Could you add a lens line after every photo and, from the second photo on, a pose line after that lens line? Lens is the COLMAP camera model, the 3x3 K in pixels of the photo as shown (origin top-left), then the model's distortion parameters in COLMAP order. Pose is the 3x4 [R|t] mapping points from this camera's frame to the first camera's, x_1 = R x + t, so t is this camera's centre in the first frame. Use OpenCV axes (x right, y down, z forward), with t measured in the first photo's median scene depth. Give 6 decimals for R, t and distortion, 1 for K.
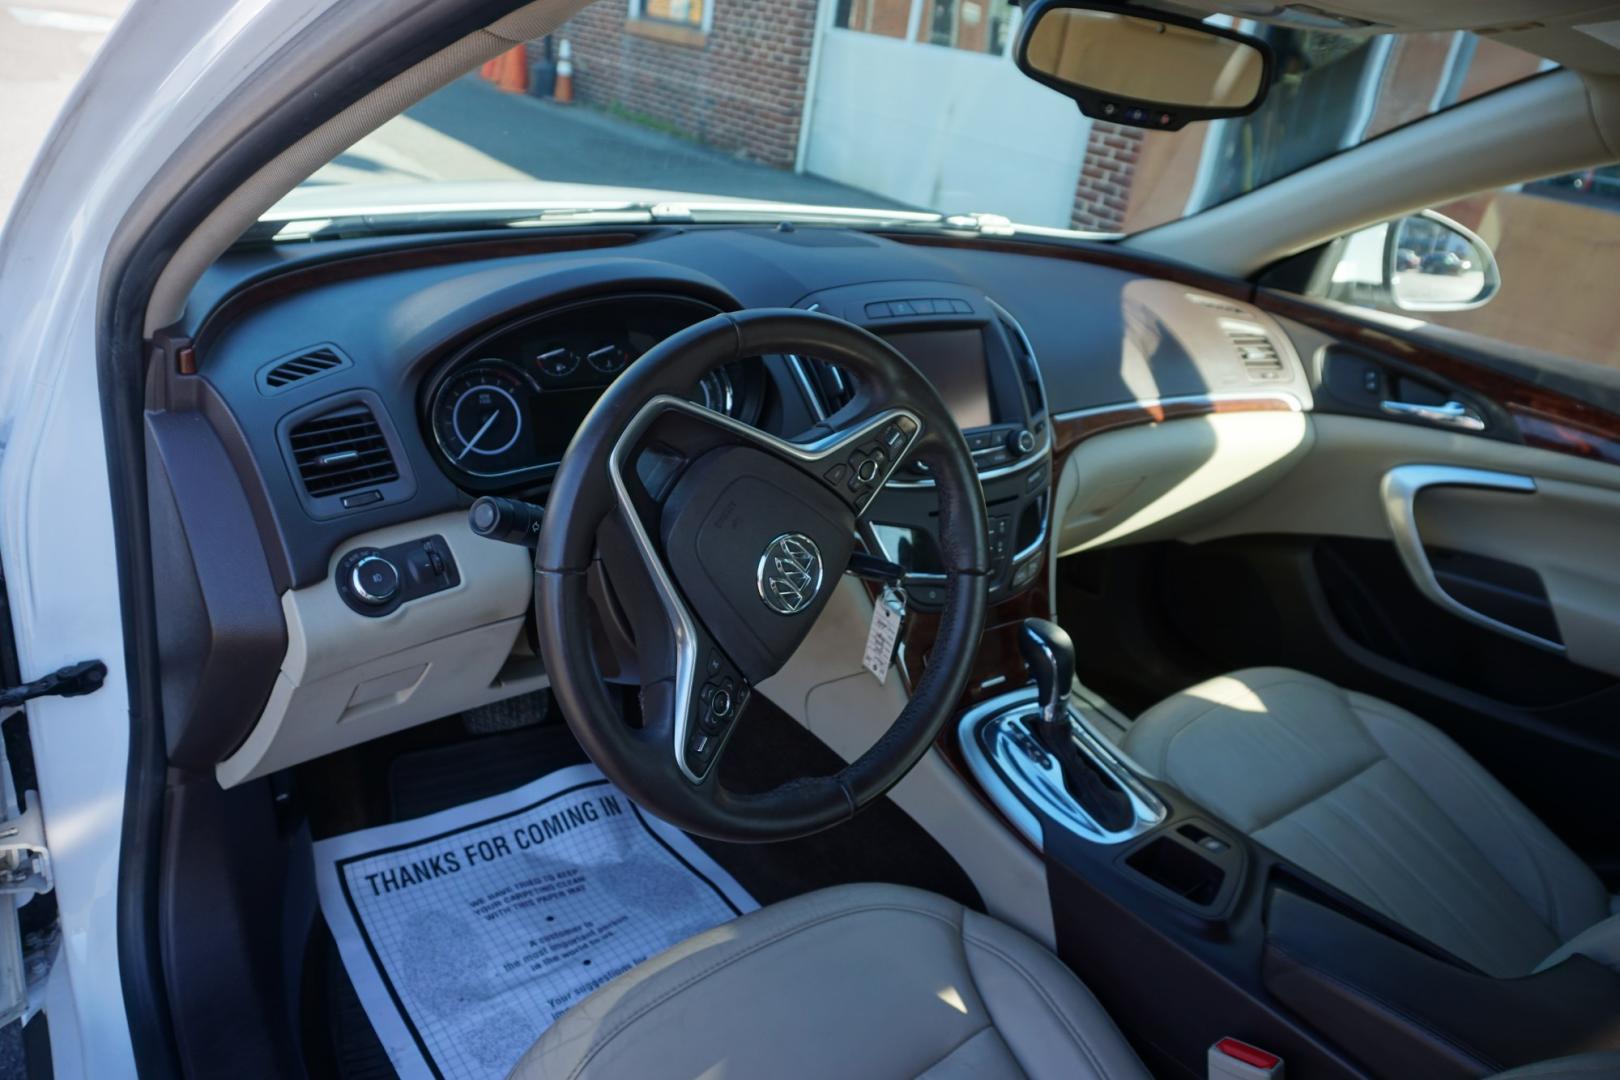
lens RADIAL K [[1076.9, 0, 838.1], [0, 1076.9, 539.1], [0, 0, 1]] dist [-0.005343, 0.007124]
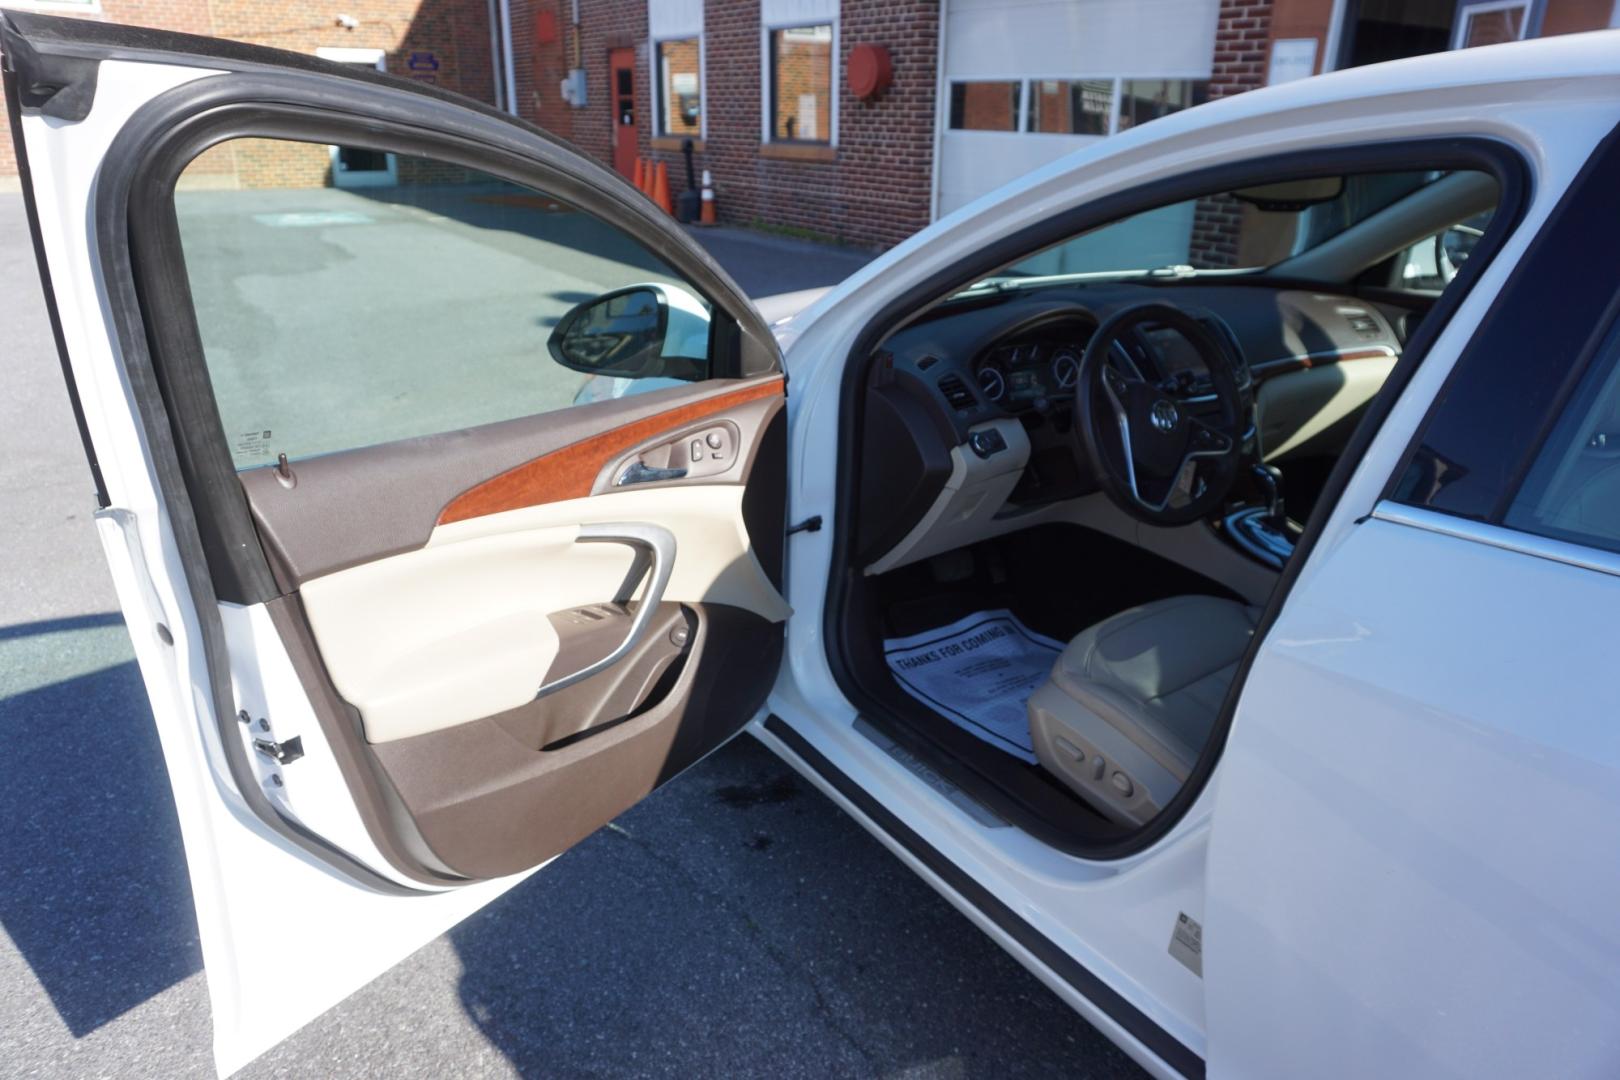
lens RADIAL K [[1238.0, 0, 810.0], [0, 1238.0, 540.0], [0, 0, 1]] dist [0.006617, -0.000470]
pose [[0.990389, -0.109026, -0.085106, -0.084998], [0.099471, 0.989006, -0.109418, 0.072375], [0.096100, 0.099901, 0.990346, -0.243410]]
